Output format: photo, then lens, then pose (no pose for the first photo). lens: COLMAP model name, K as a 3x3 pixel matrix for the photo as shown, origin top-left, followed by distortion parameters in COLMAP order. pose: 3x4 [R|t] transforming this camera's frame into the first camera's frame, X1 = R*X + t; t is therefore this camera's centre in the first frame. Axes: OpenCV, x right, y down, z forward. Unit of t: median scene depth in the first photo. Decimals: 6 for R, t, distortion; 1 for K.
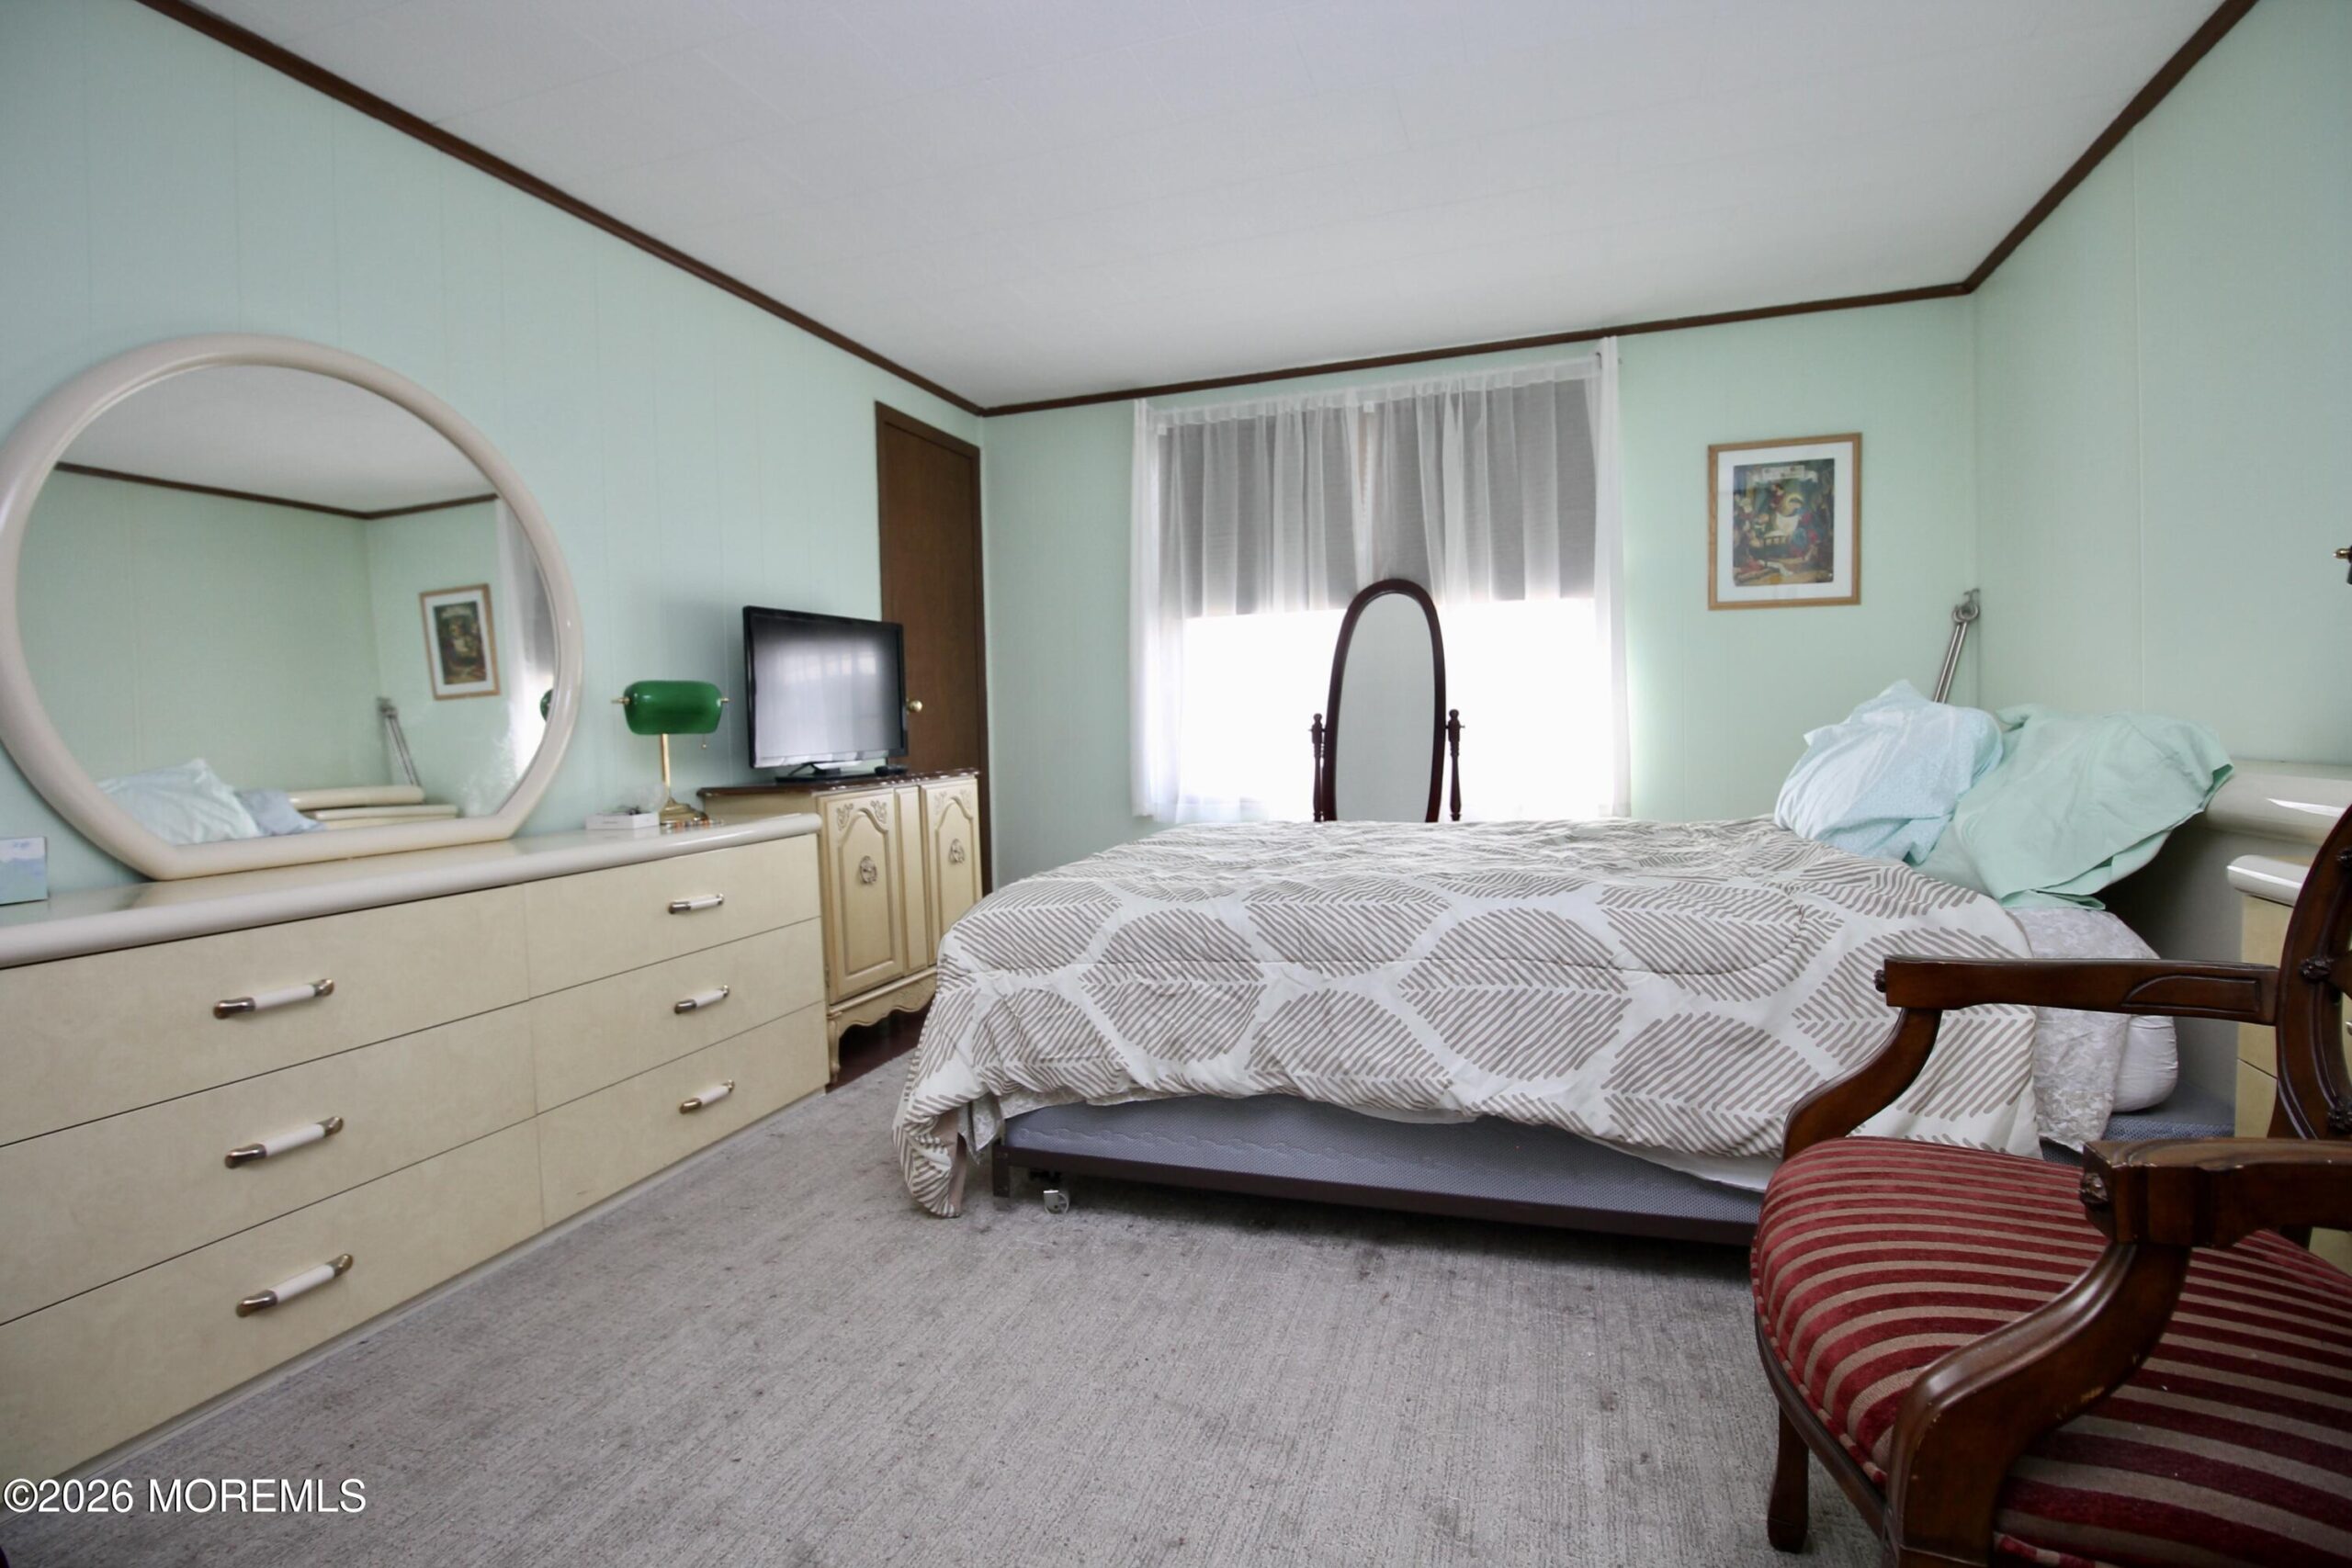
lens RADIAL K [[1101.5, 0, 1194.3], [0, 1101.5, 775.8], [0, 0, 1]] dist [-0.003152, -0.010970]
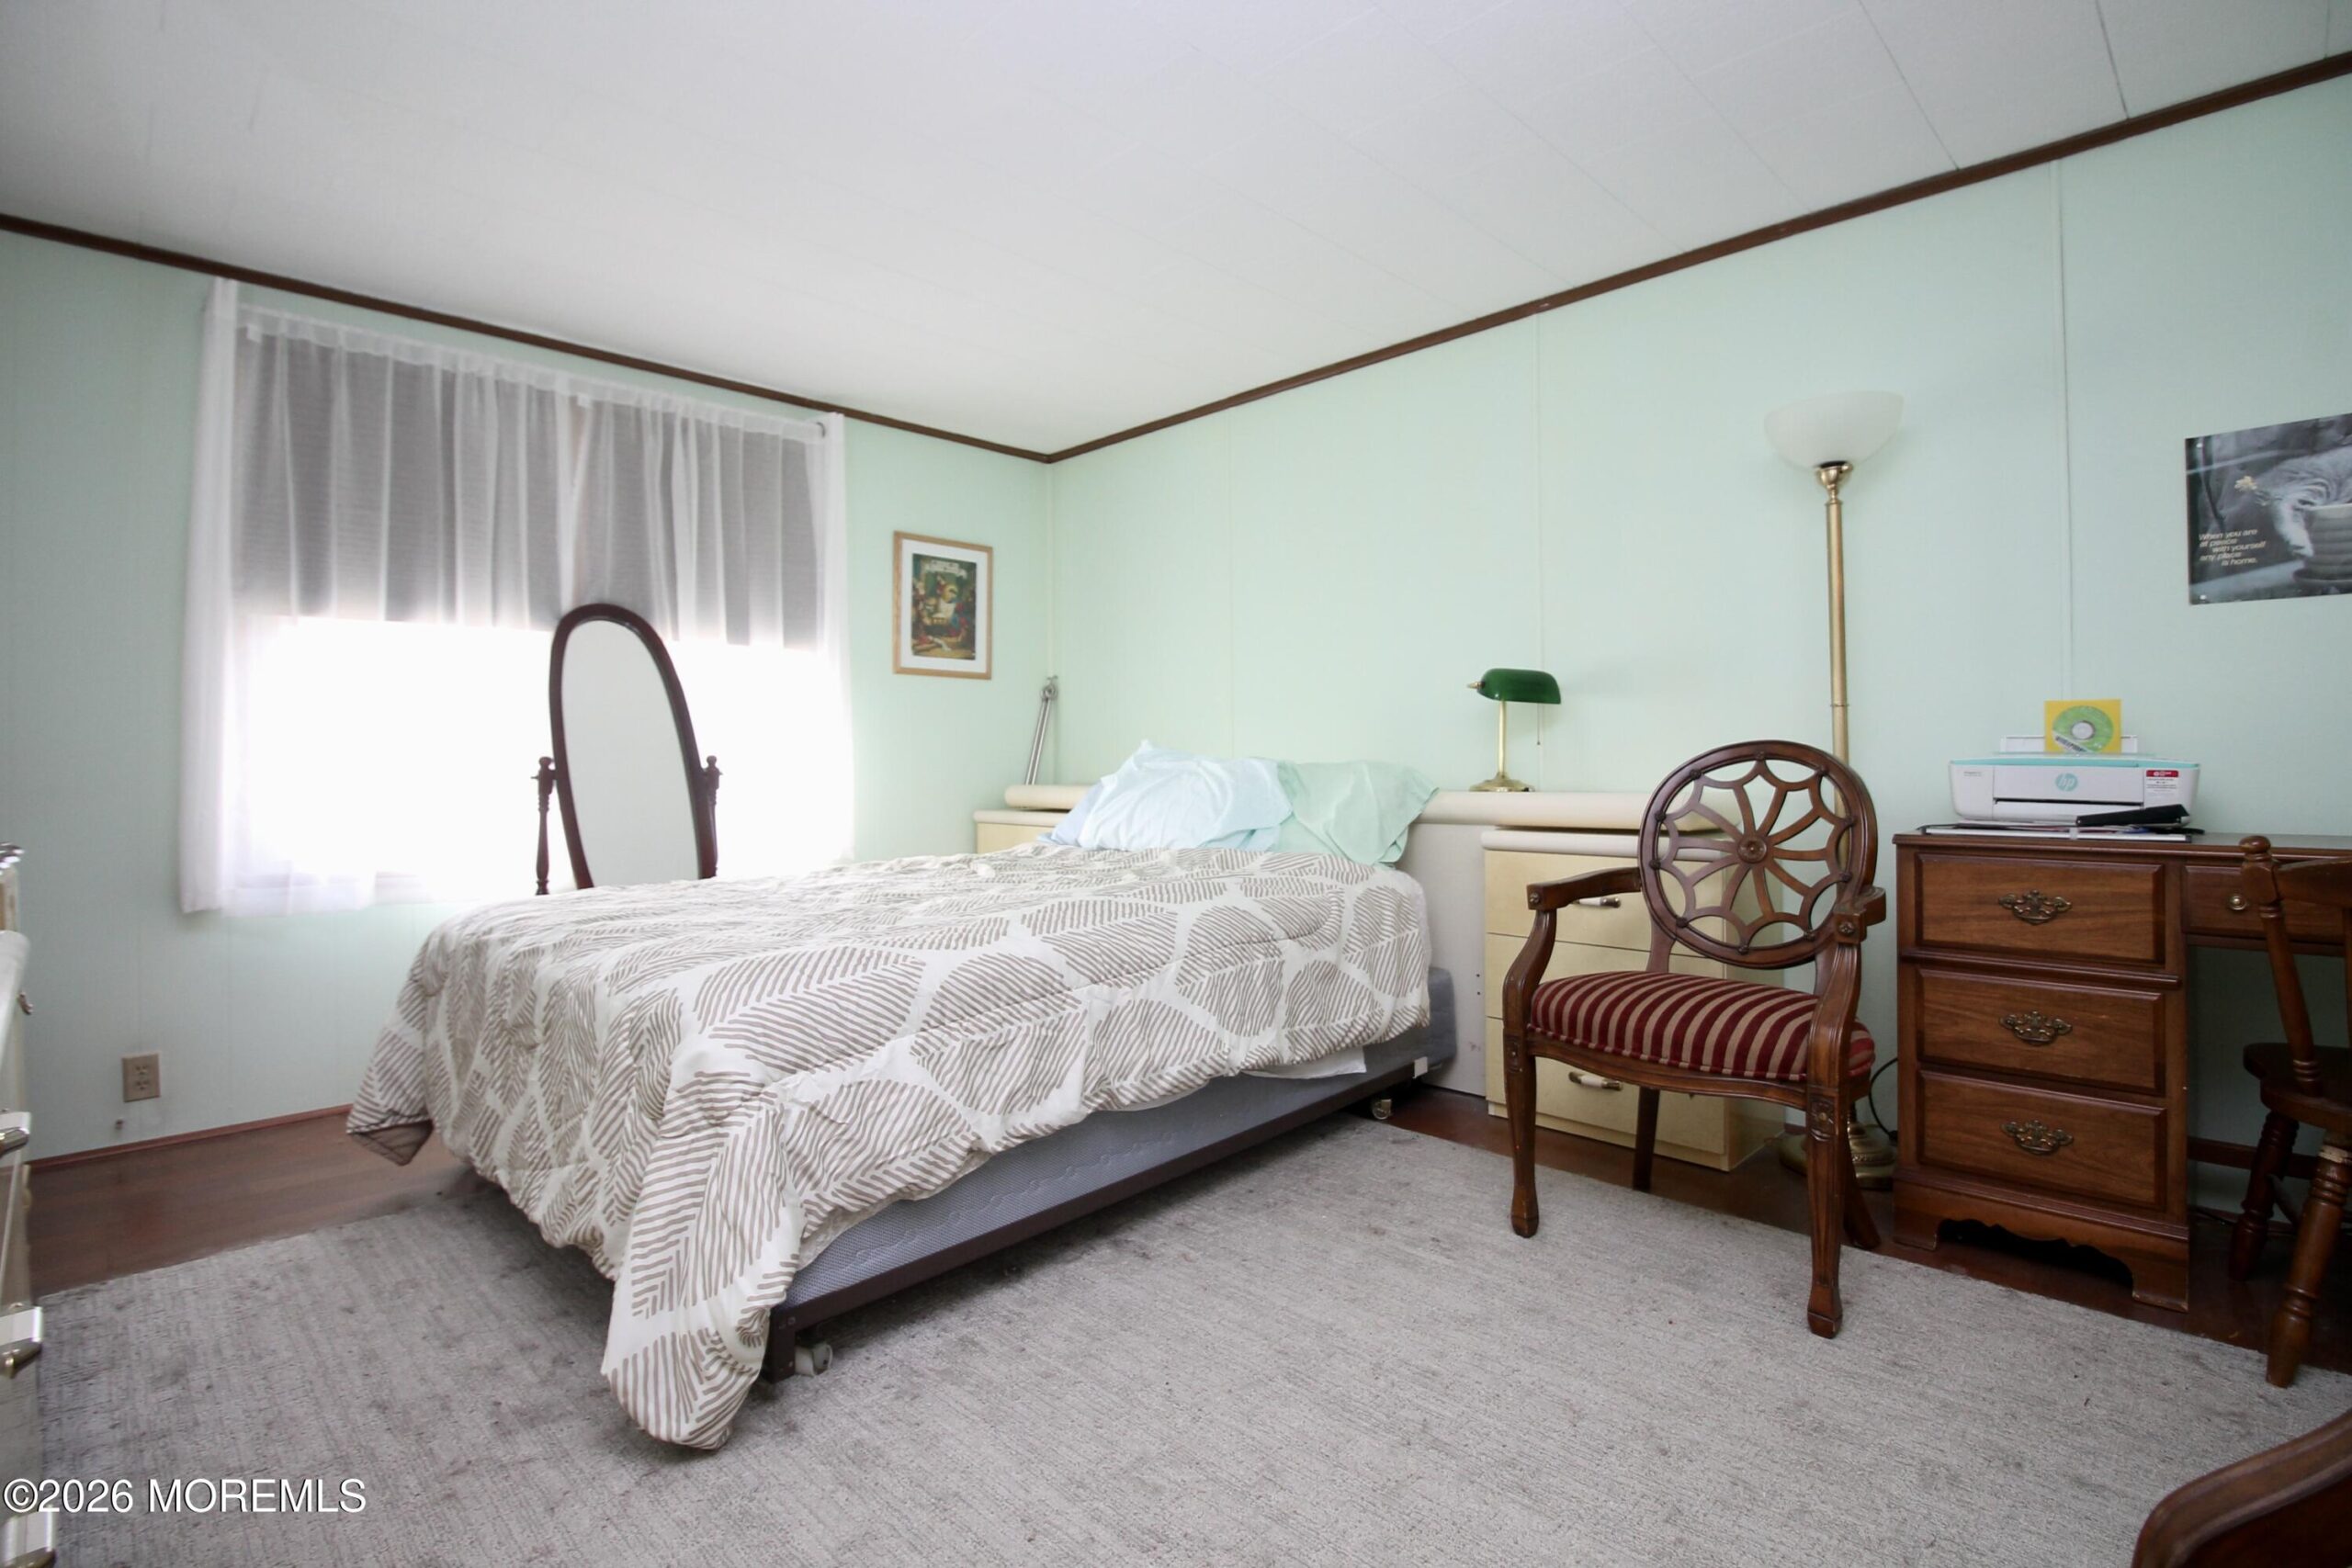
lens RADIAL K [[1101.5, 0, 1191.3], [0, 1101.5, 777.2], [0, 0, 1]] dist [-0.003152, -0.010970]
pose [[0.430614, 0.003795, 0.902528, -0.444579], [0.045921, 0.998604, -0.026109, 0.001188], [-0.901367, 0.052688, 0.429839, 0.241926]]
